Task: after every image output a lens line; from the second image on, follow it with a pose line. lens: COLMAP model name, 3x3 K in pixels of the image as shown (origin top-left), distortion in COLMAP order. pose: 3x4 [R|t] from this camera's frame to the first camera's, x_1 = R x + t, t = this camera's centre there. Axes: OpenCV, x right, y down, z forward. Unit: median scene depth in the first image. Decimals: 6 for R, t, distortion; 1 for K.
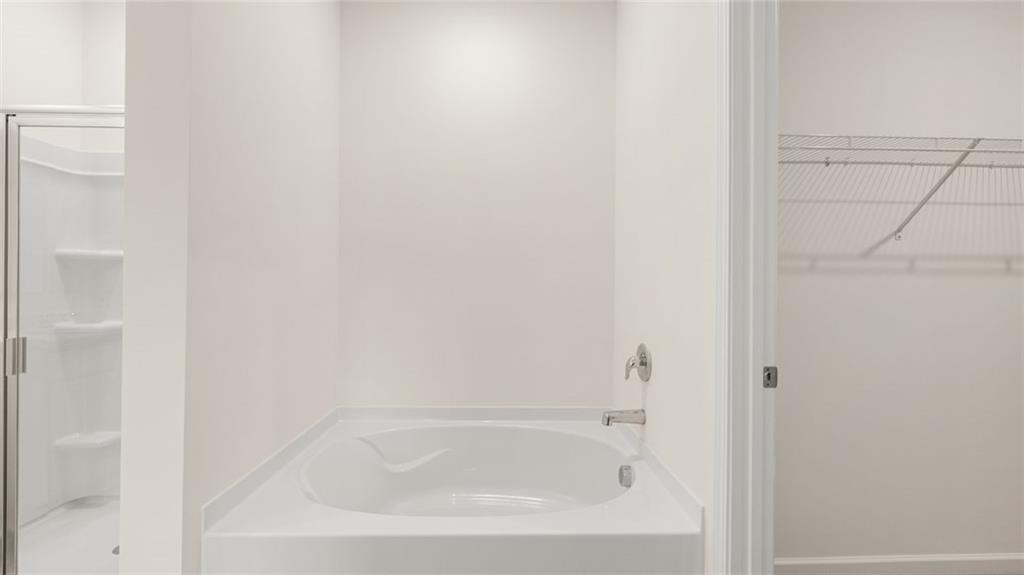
lens RADIAL K [[426.6, 0, 508.5], [0, 426.6, 285.2], [0, 0, 1]] dist [0.003227, 0.000055]
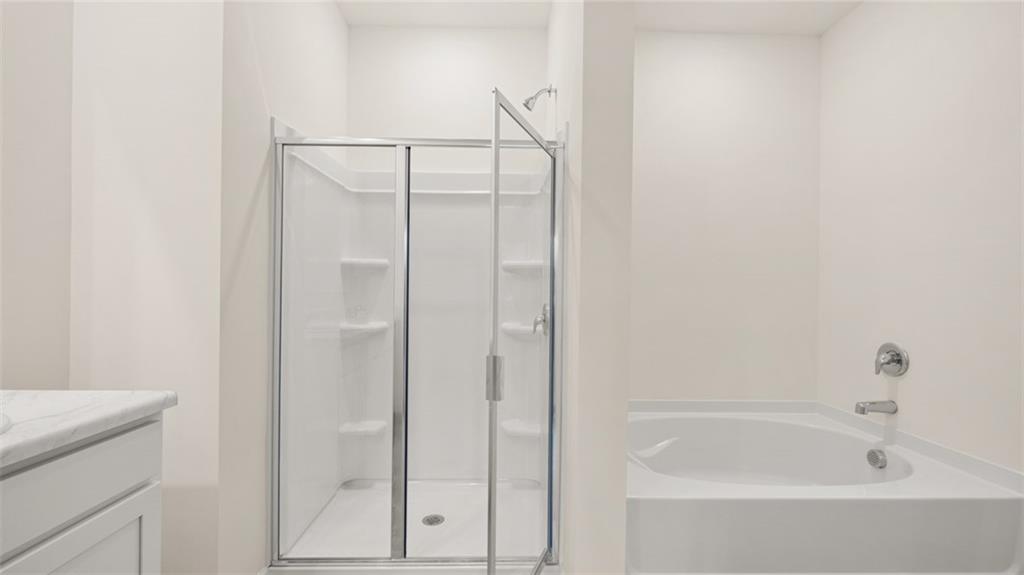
lens RADIAL K [[426.6, 0, 516.0], [0, 426.6, 291.7], [0, 0, 1]] dist [0.003227, 0.000055]
pose [[0.999955, 0.006578, 0.006835, -0.711042], [-0.006548, 0.999969, -0.004383, 0.007797], [-0.006864, 0.004338, 0.999967, -0.148547]]
